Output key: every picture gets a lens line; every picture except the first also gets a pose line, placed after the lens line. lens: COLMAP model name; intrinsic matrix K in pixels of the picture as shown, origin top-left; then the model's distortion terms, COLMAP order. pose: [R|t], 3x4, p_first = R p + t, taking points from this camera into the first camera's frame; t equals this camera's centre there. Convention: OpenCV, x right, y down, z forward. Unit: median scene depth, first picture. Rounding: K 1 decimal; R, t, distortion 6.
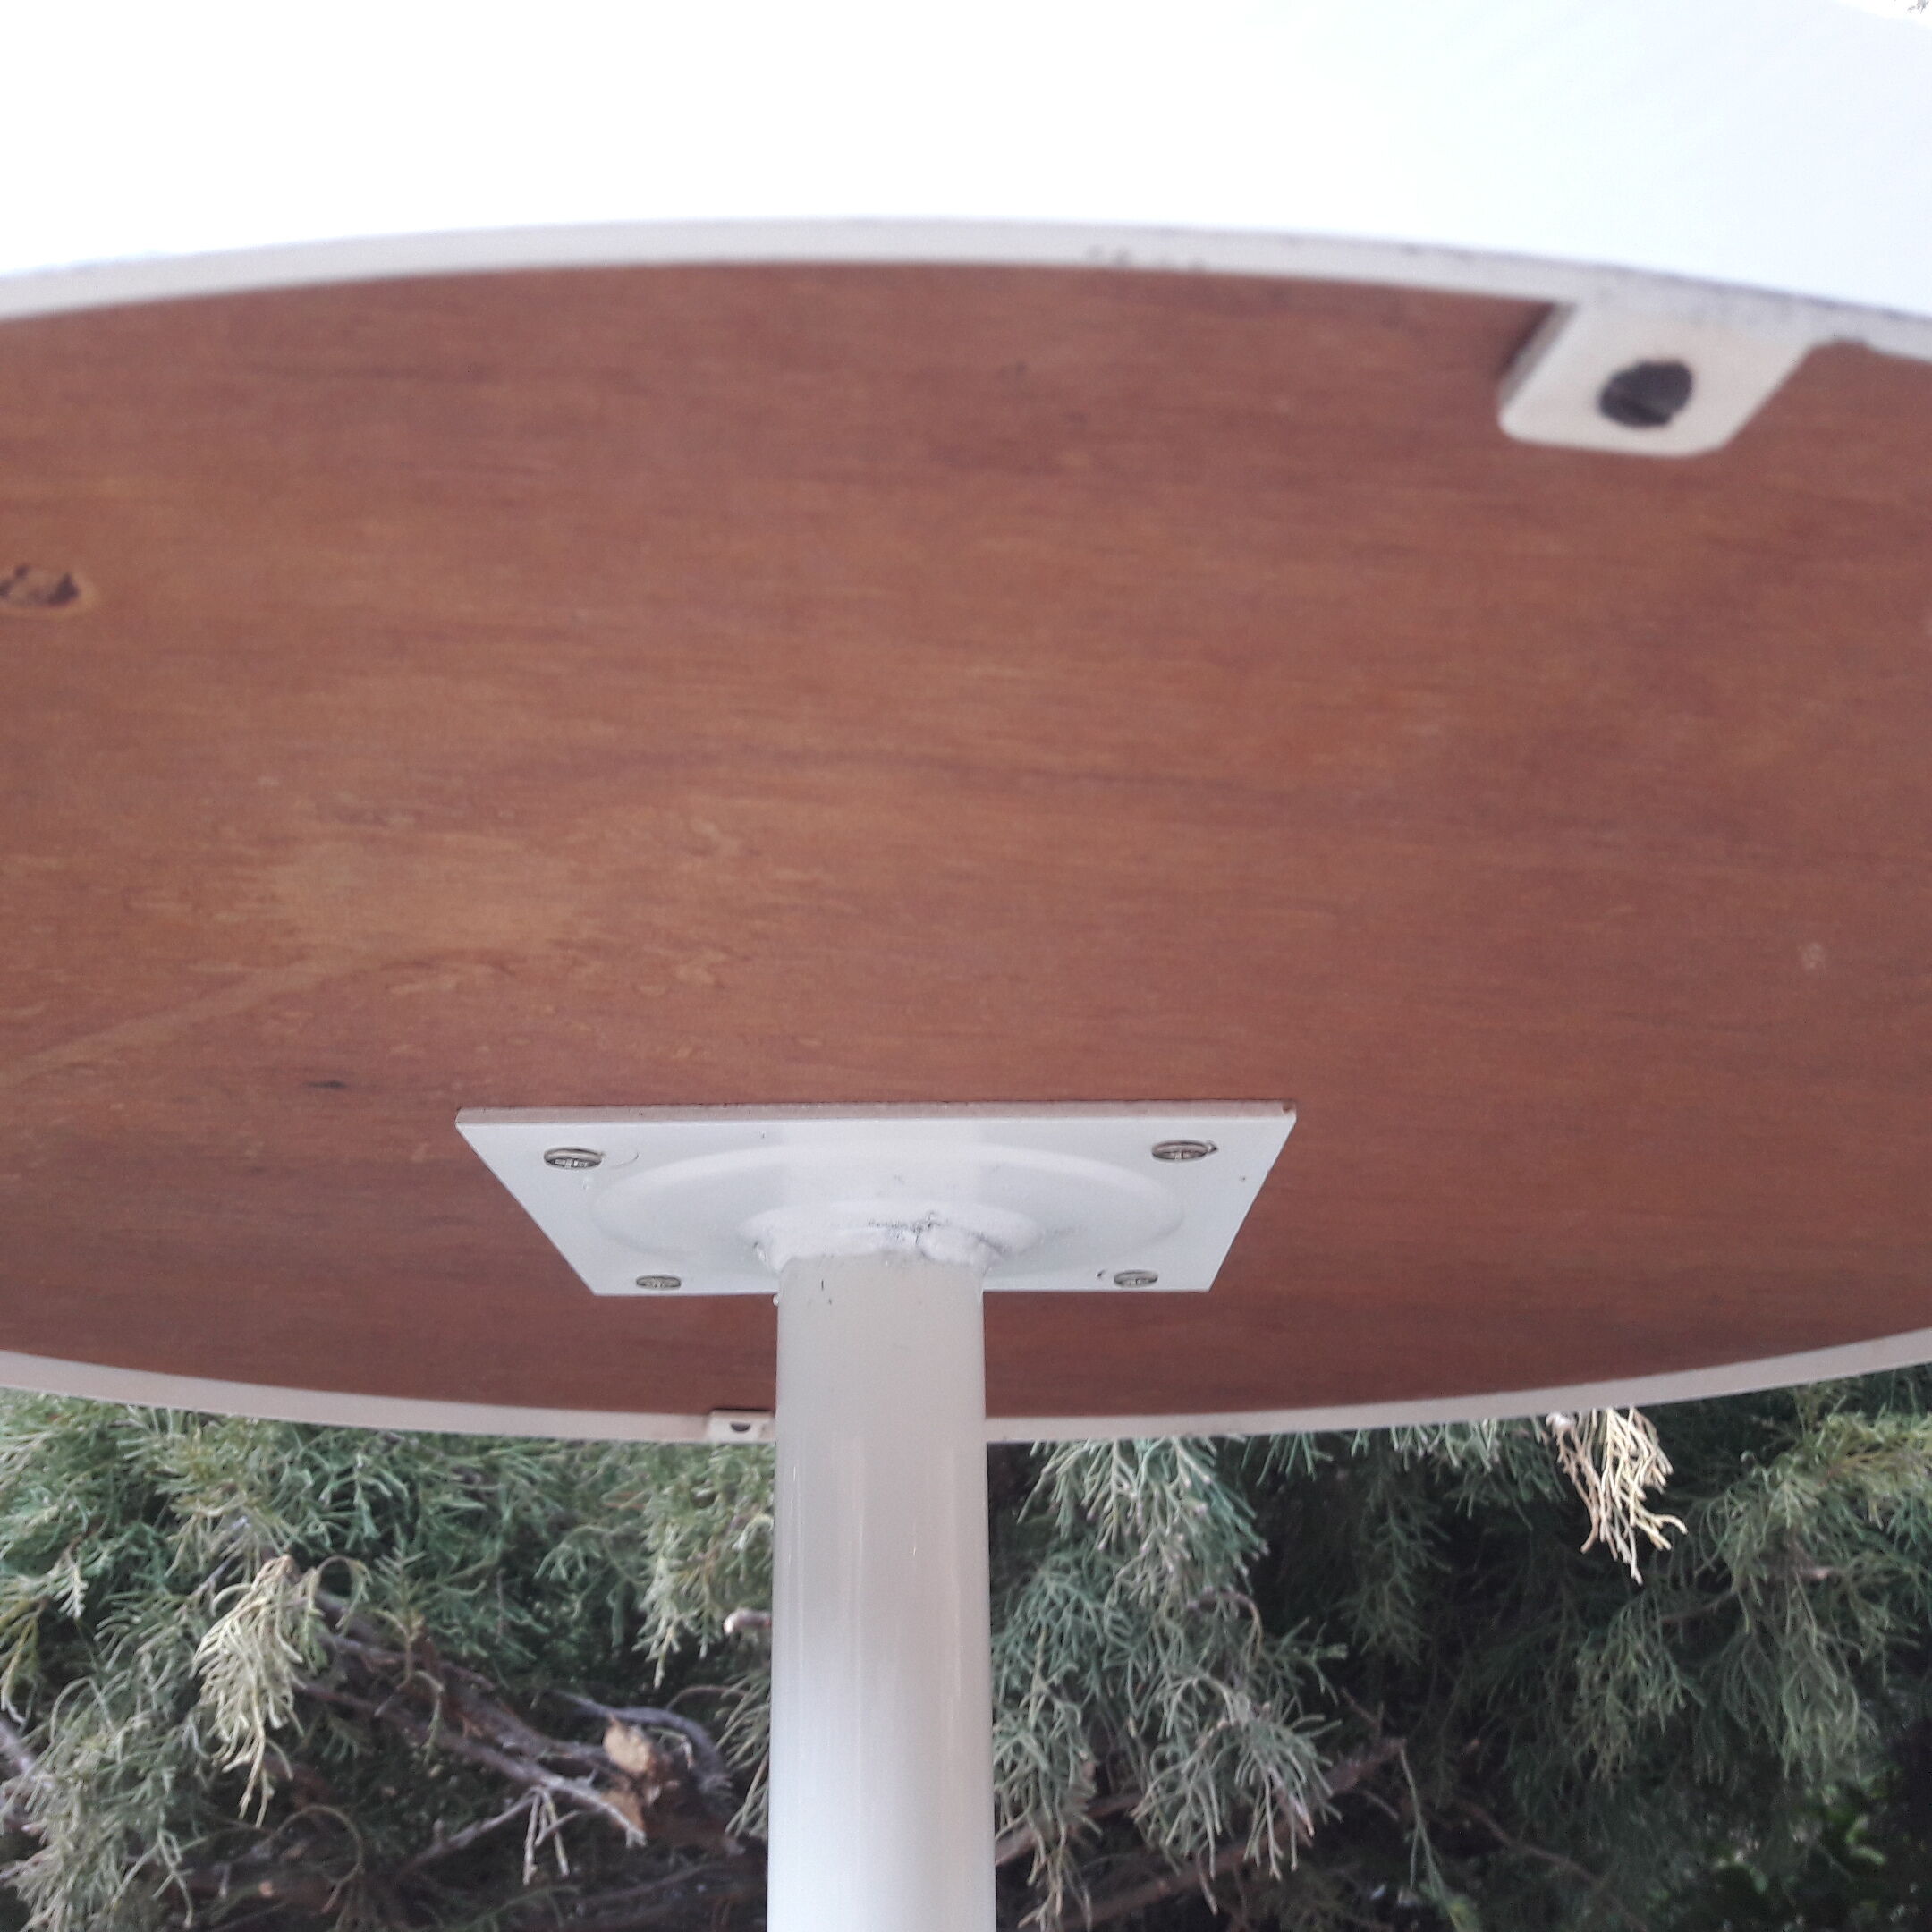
lens RADIAL K [[2089.5, 0, 957.9], [0, 2089.5, 1005.7], [0, 0, 1]] dist [0.062308, -0.164900]
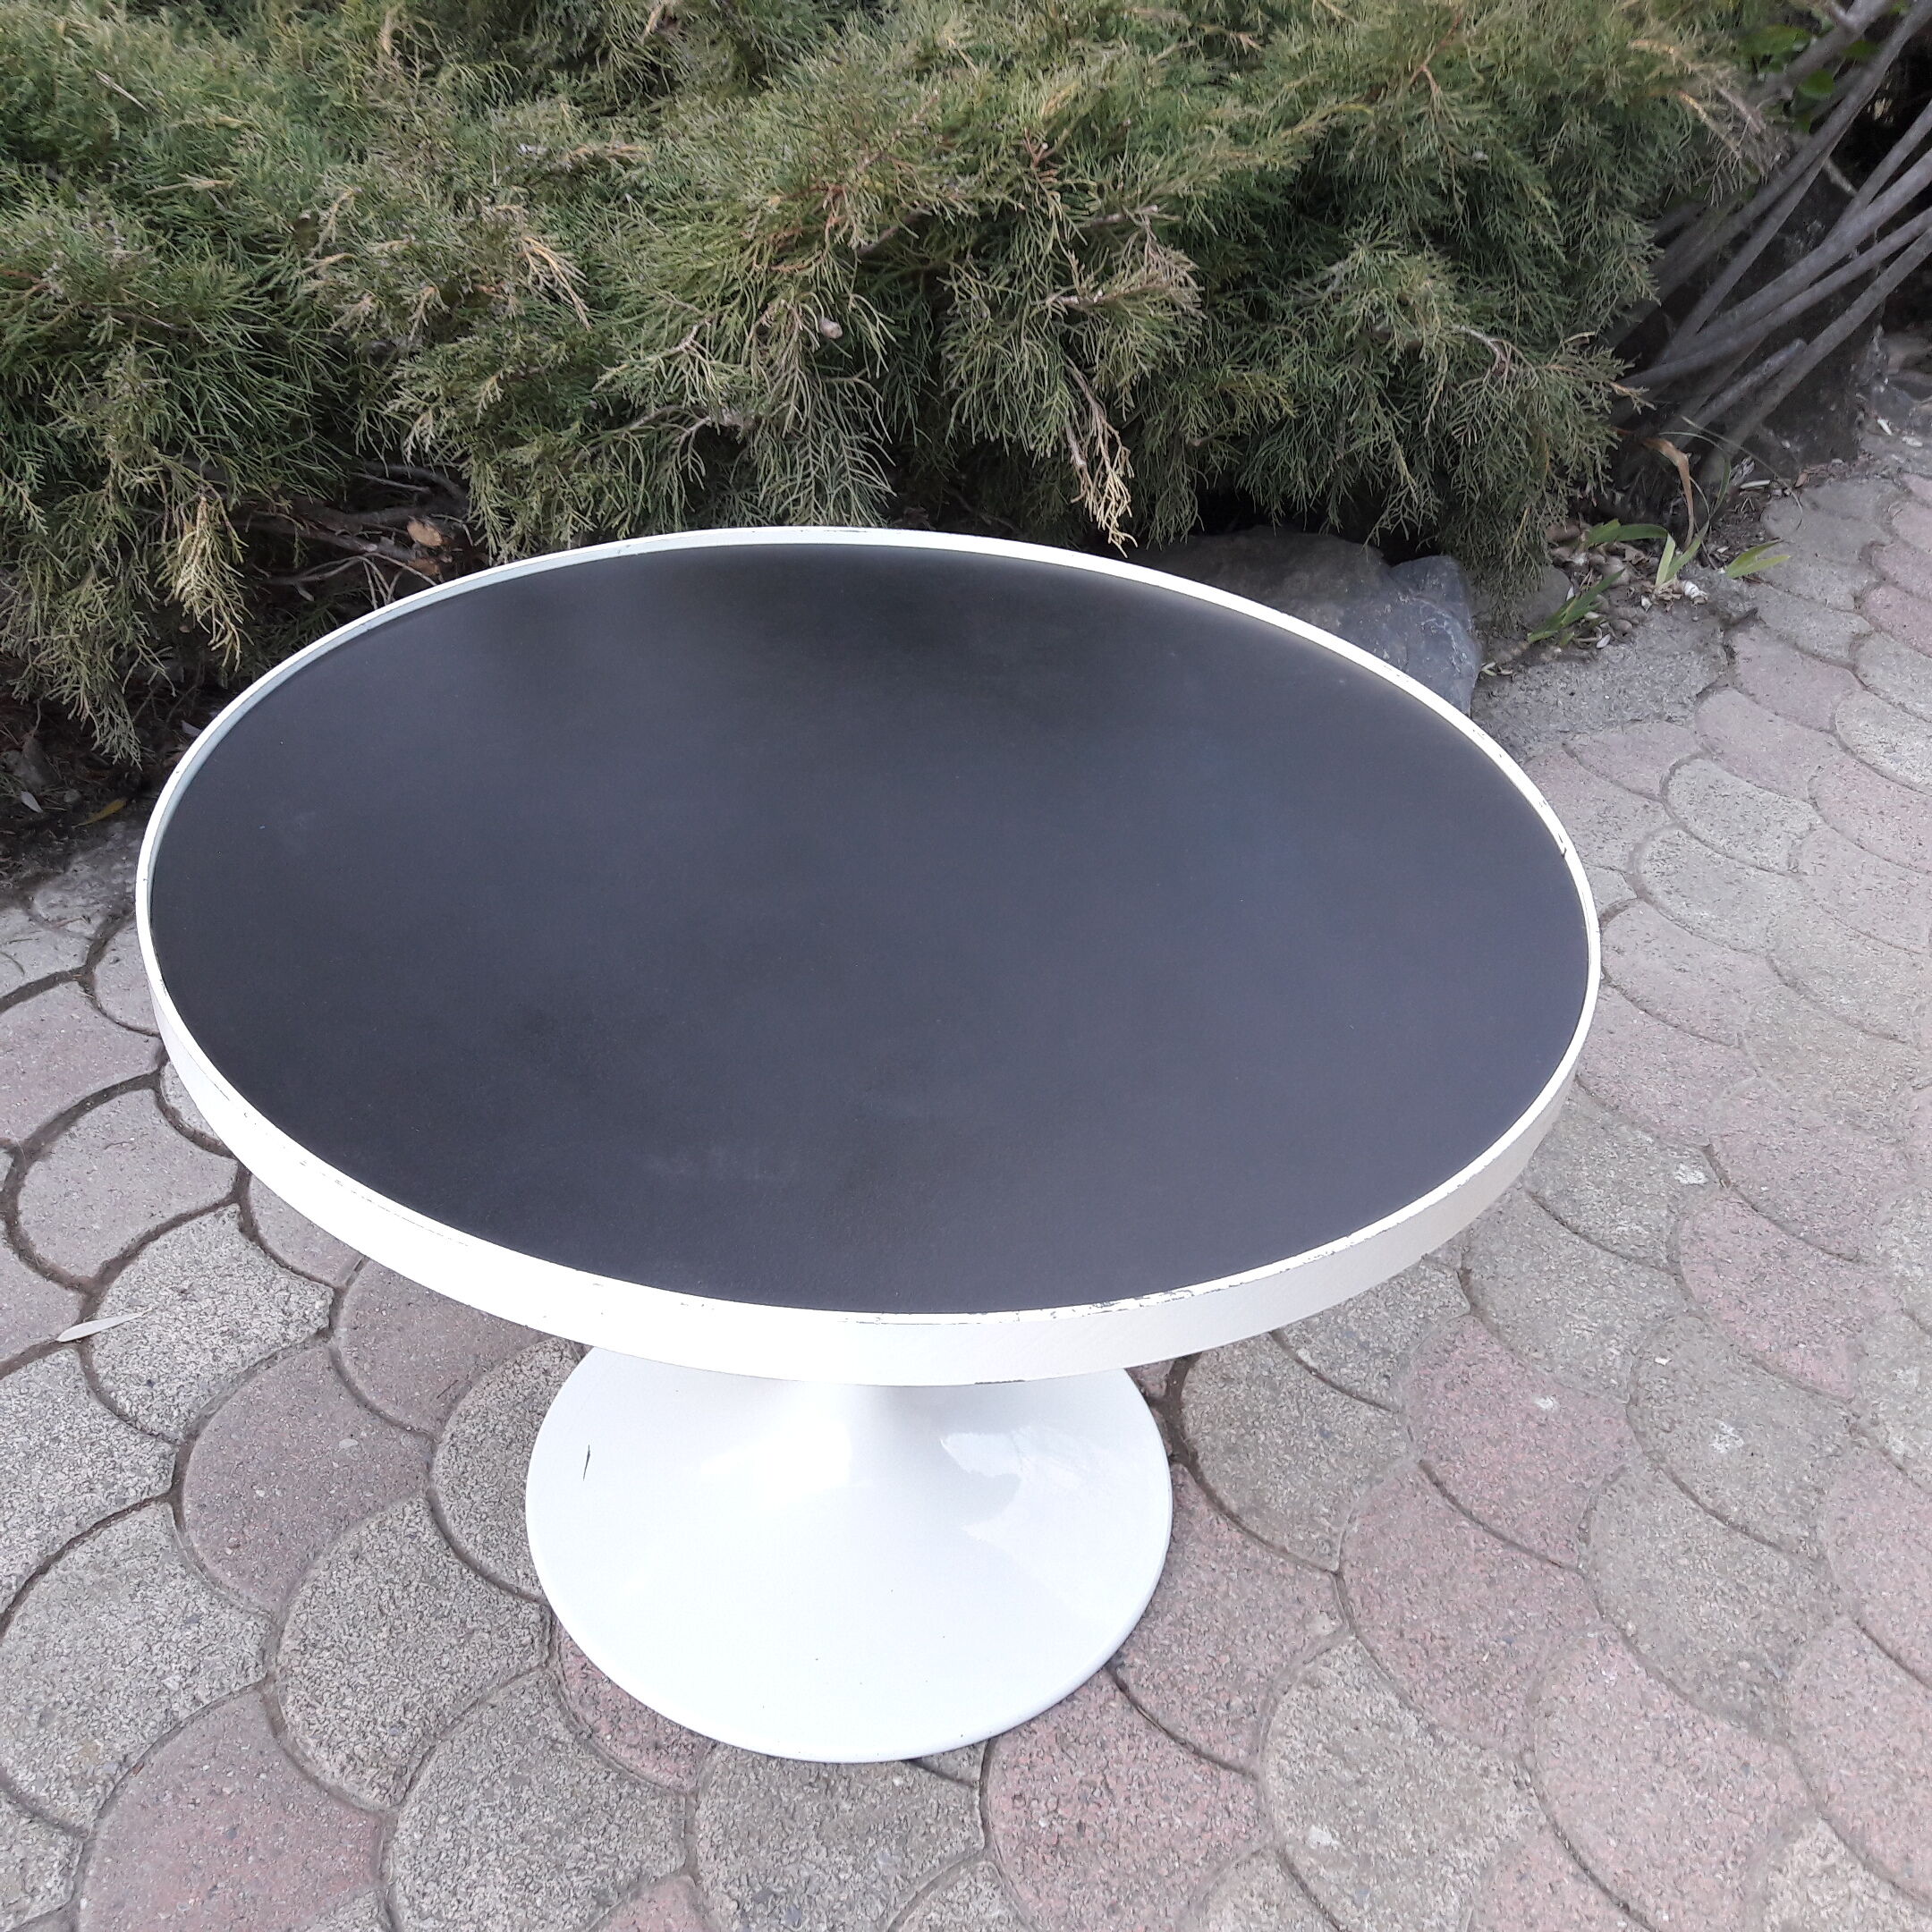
lens RADIAL K [[2027.9, 0, 969.3], [0, 2027.9, 1026.9], [0, 0, 1]] dist [0.188513, -0.506582]
pose [[0.948545, -0.132620, 0.287532, -0.287885], [-0.169259, 0.555081, 0.814394, -0.782799], [-0.267608, -0.821156, 0.504072, -0.129437]]
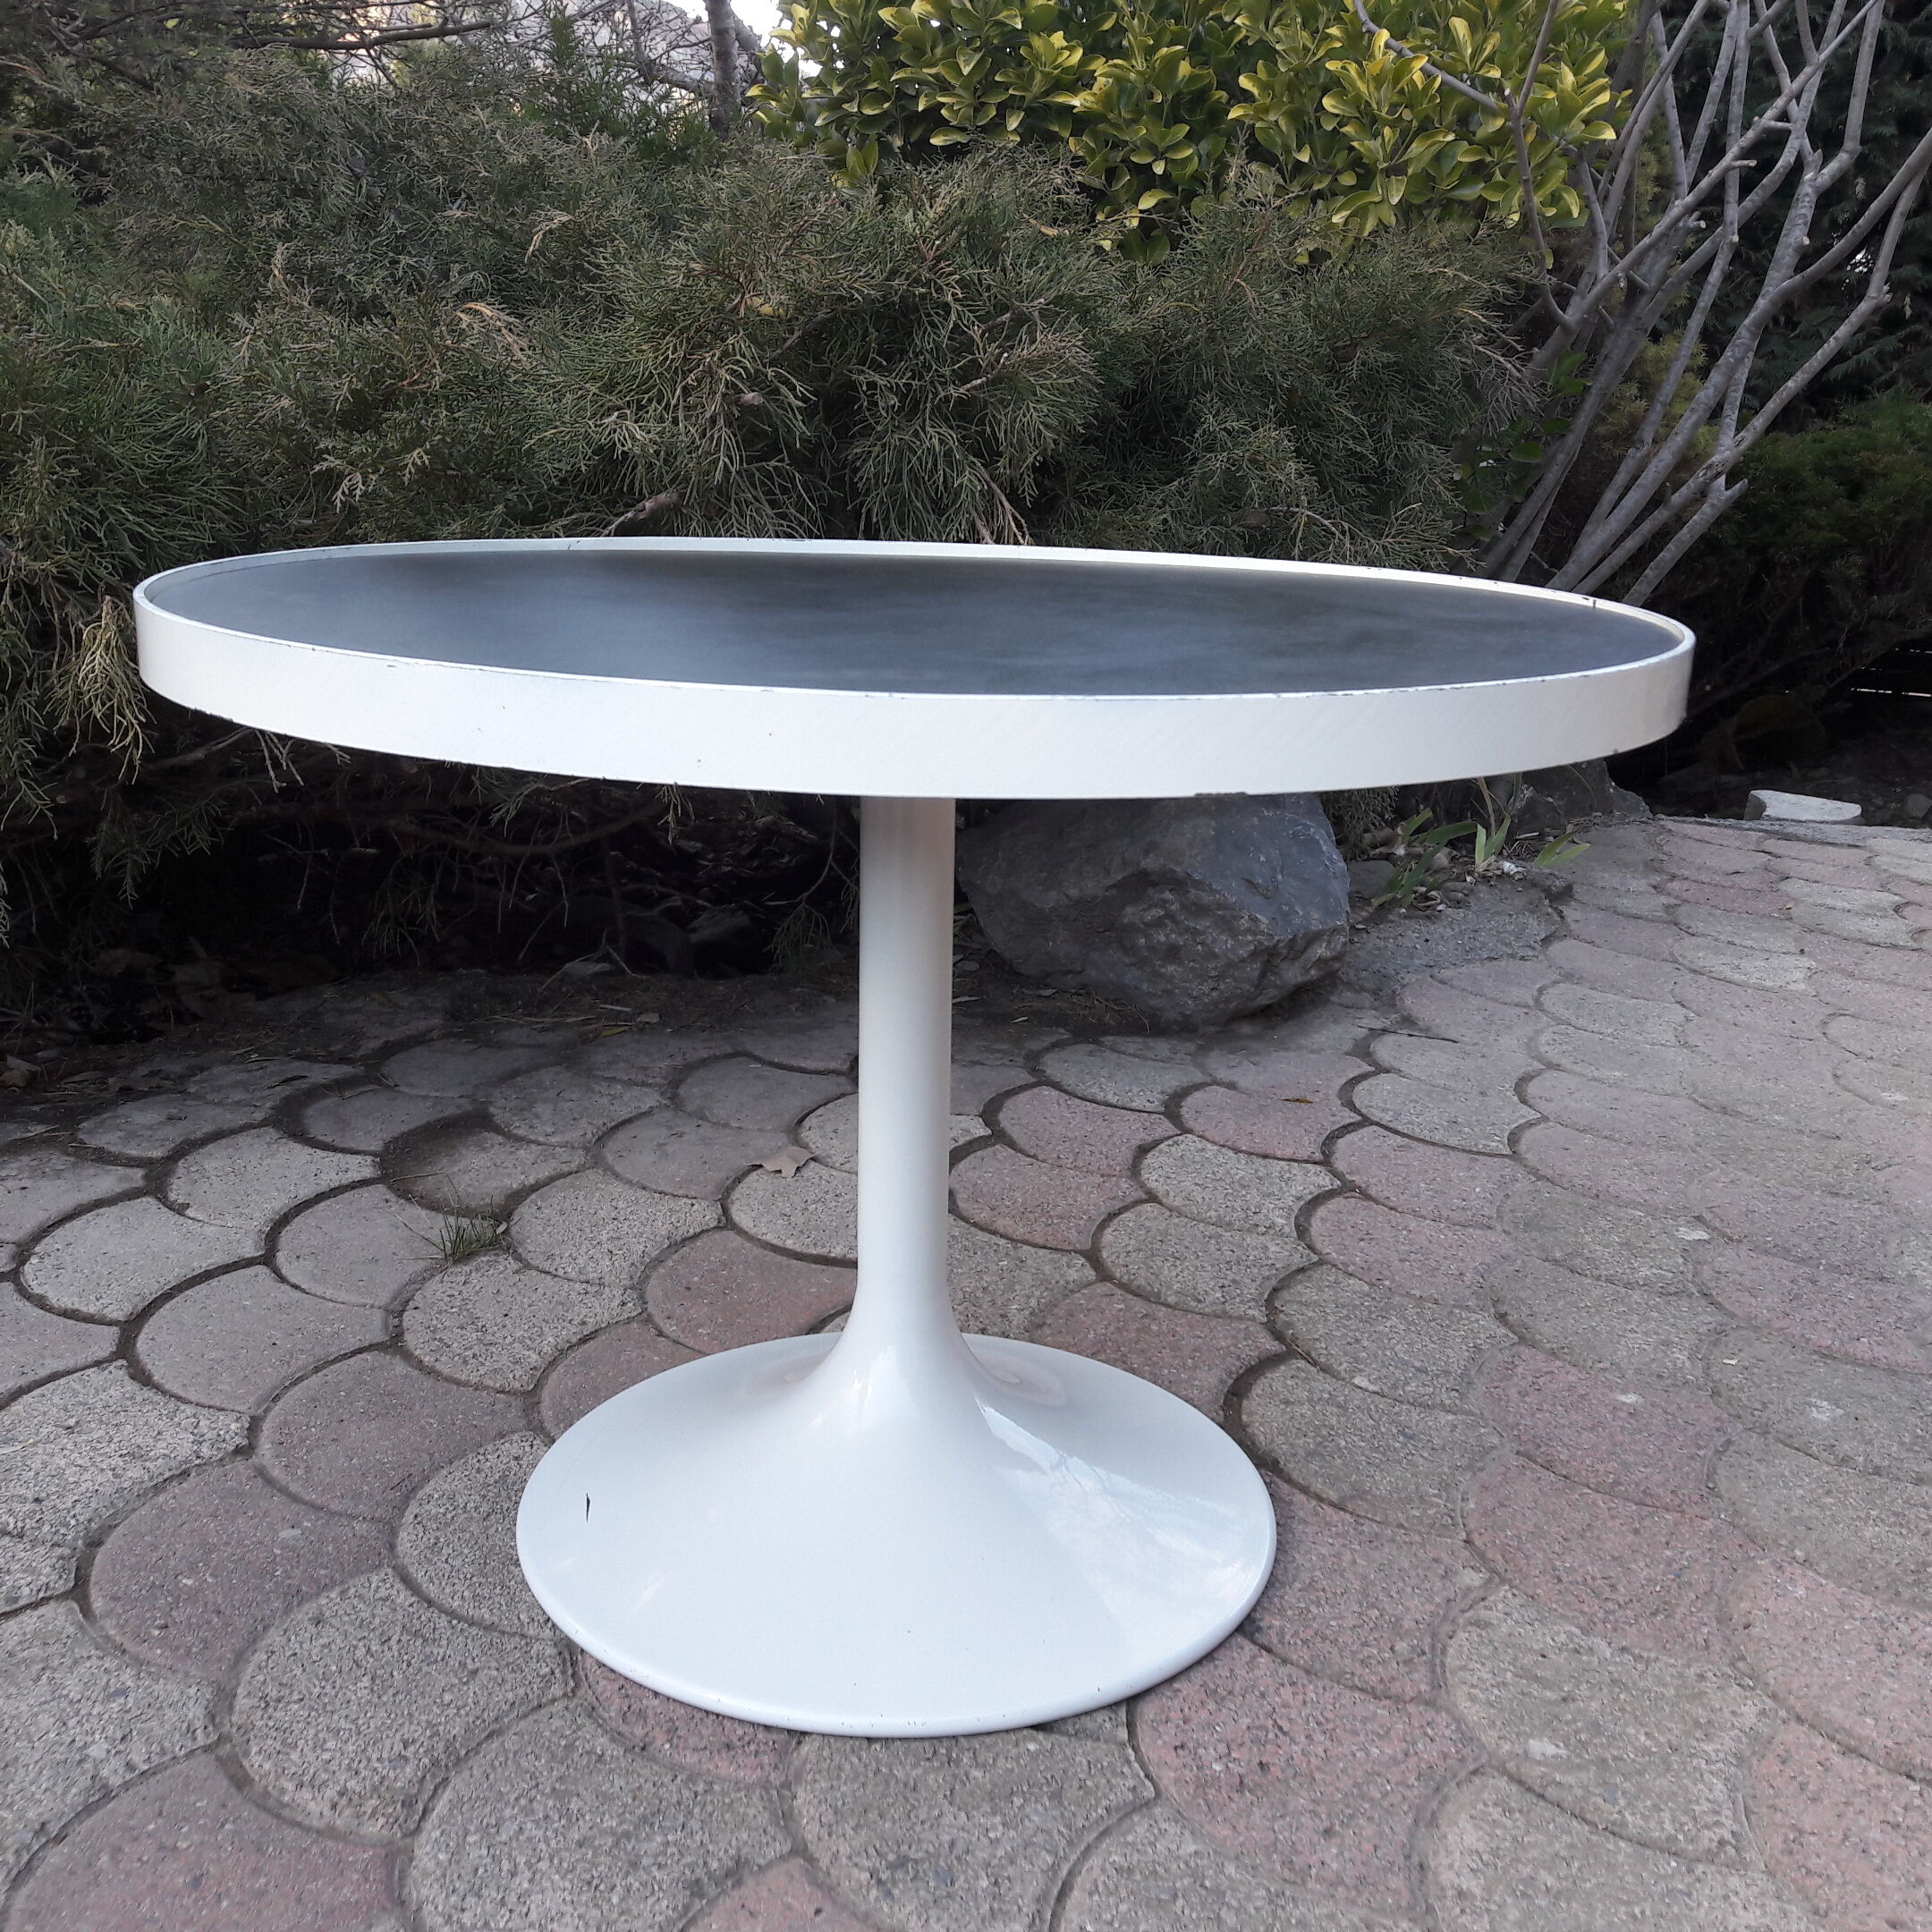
lens RADIAL K [[2051.0, 0, 965.7], [0, 2051.0, 1026.8], [0, 0, 1]] dist [0.150533, -0.361461]
pose [[0.893226, -0.105331, 0.437095, -0.458519], [-0.180728, 0.806056, 0.563570, -0.388992], [-0.411685, -0.582391, 0.700954, -0.346608]]
